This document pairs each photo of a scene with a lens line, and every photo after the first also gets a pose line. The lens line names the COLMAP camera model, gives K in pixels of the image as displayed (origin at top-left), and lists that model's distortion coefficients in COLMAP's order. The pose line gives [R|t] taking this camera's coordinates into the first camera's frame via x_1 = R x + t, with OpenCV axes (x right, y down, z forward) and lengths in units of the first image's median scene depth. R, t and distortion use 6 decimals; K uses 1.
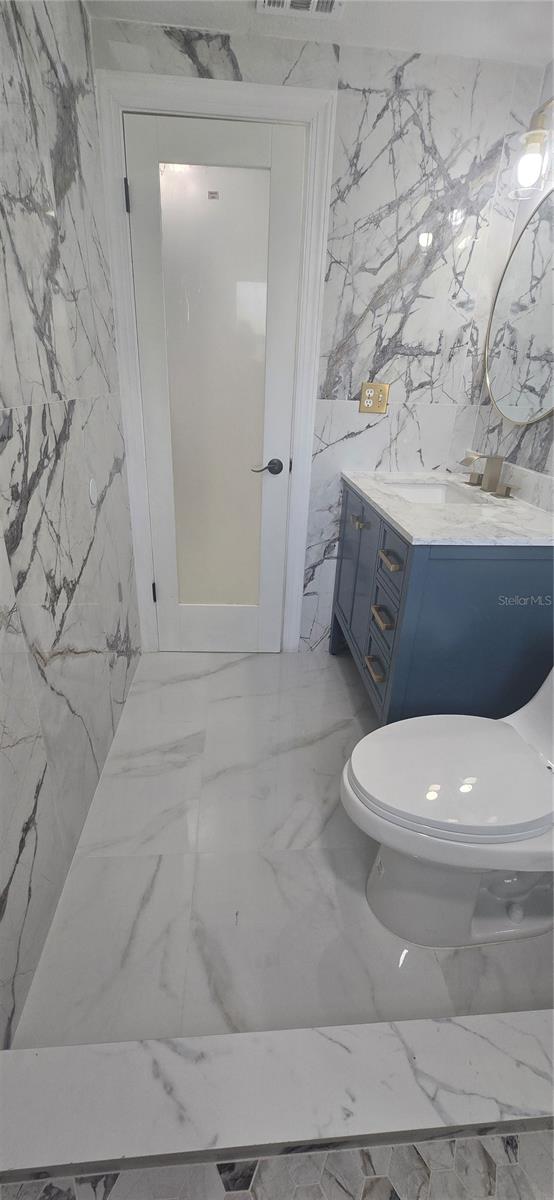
lens RADIAL K [[491.1, 0, 274.1], [0, 491.1, 600.1], [0, 0, 1]] dist [-0.001992, -0.000650]
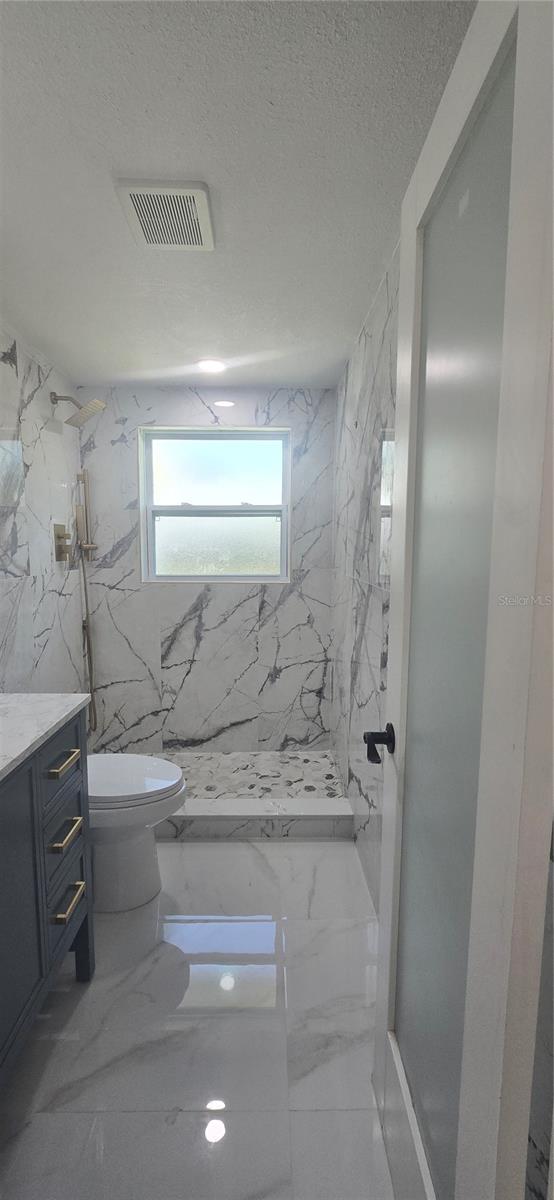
lens RADIAL K [[491.1, 0, 274.1], [0, 491.1, 600.1], [0, 0, 1]] dist [-0.001992, -0.000650]
pose [[-0.997502, -0.046007, 0.053592, -0.148668], [-0.011507, 0.854479, 0.519359, -0.715317], [-0.069688, 0.517445, -0.852874, 1.443482]]
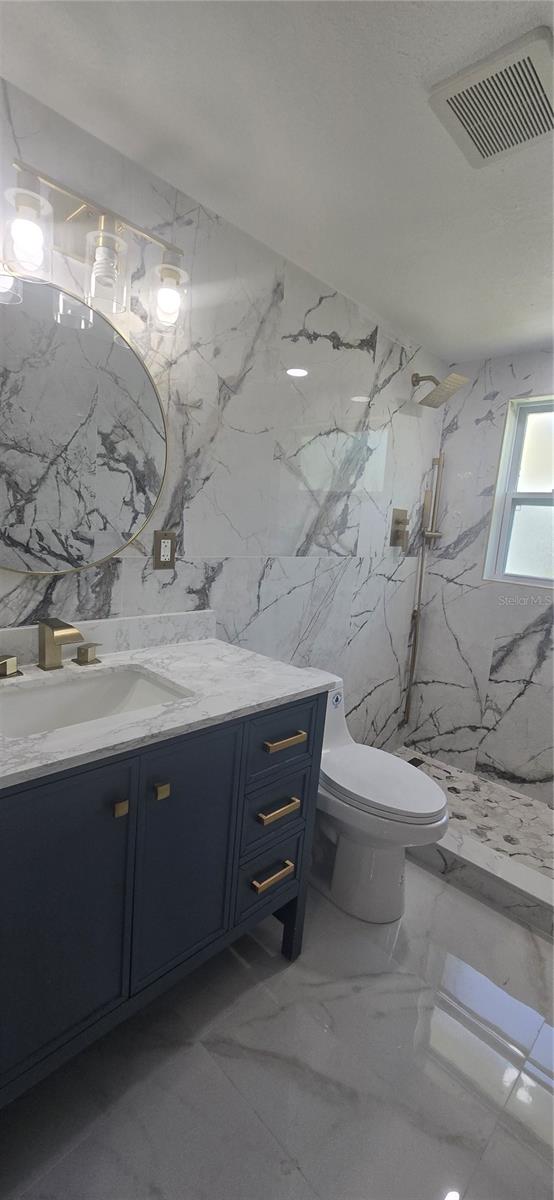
lens RADIAL K [[491.1, 0, 274.1], [0, 491.1, 600.1], [0, 0, 1]] dist [-0.001992, -0.000650]
pose [[-0.652625, -0.202842, 0.730024, -0.300949], [0.225791, 0.867655, 0.442936, -0.624494], [-0.723256, 0.453904, -0.520454, 1.247043]]
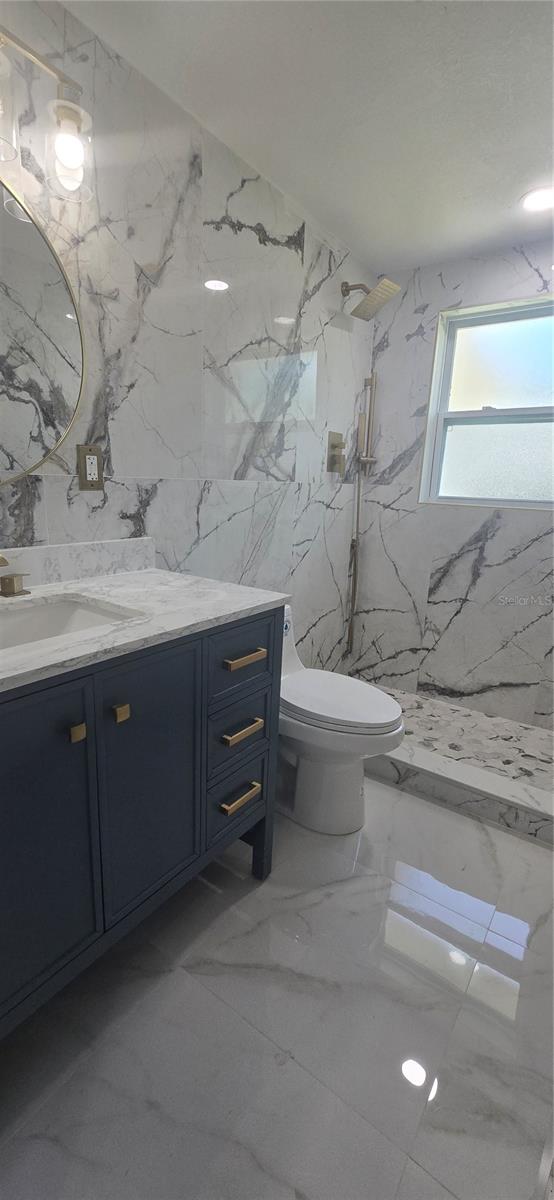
lens RADIAL K [[496.3, 0, 272.4], [0, 496.3, 603.6], [0, 0, 1]] dist [-0.000777, -0.000633]
pose [[-0.762769, -0.217479, 0.609004, -0.255605], [0.212098, 0.805522, 0.553307, -0.550648], [-0.610899, 0.551214, -0.568301, 1.284932]]
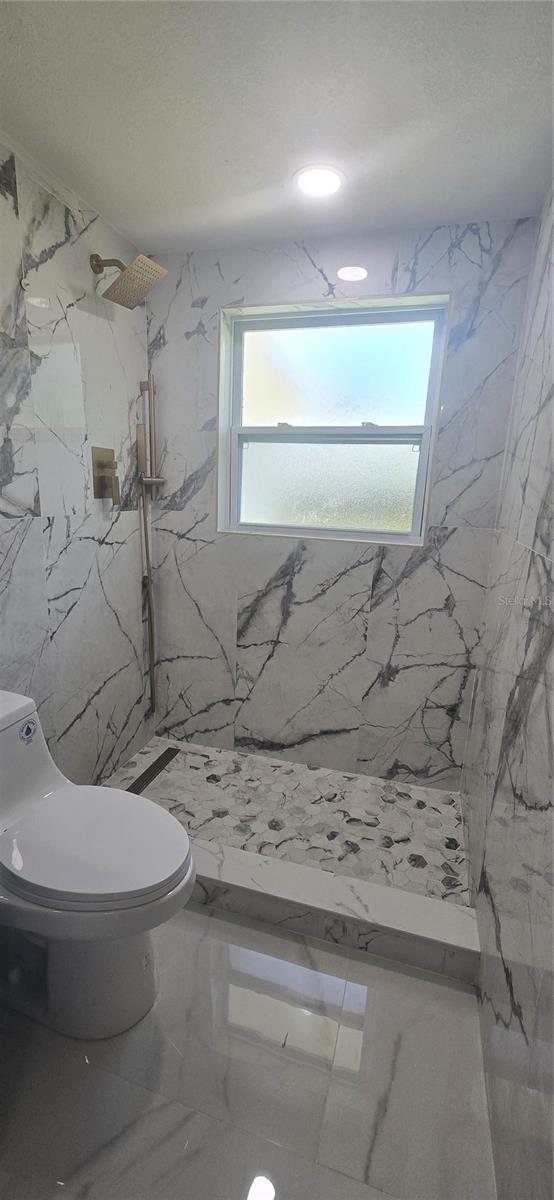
lens RADIAL K [[491.1, 0, 274.1], [0, 491.1, 600.1], [0, 0, 1]] dist [-0.001992, -0.000650]
pose [[-0.930718, -0.150221, 0.333464, -0.189286], [0.085914, 0.796445, 0.598577, -0.467144], [-0.355504, 0.585756, -0.728359, 0.928472]]
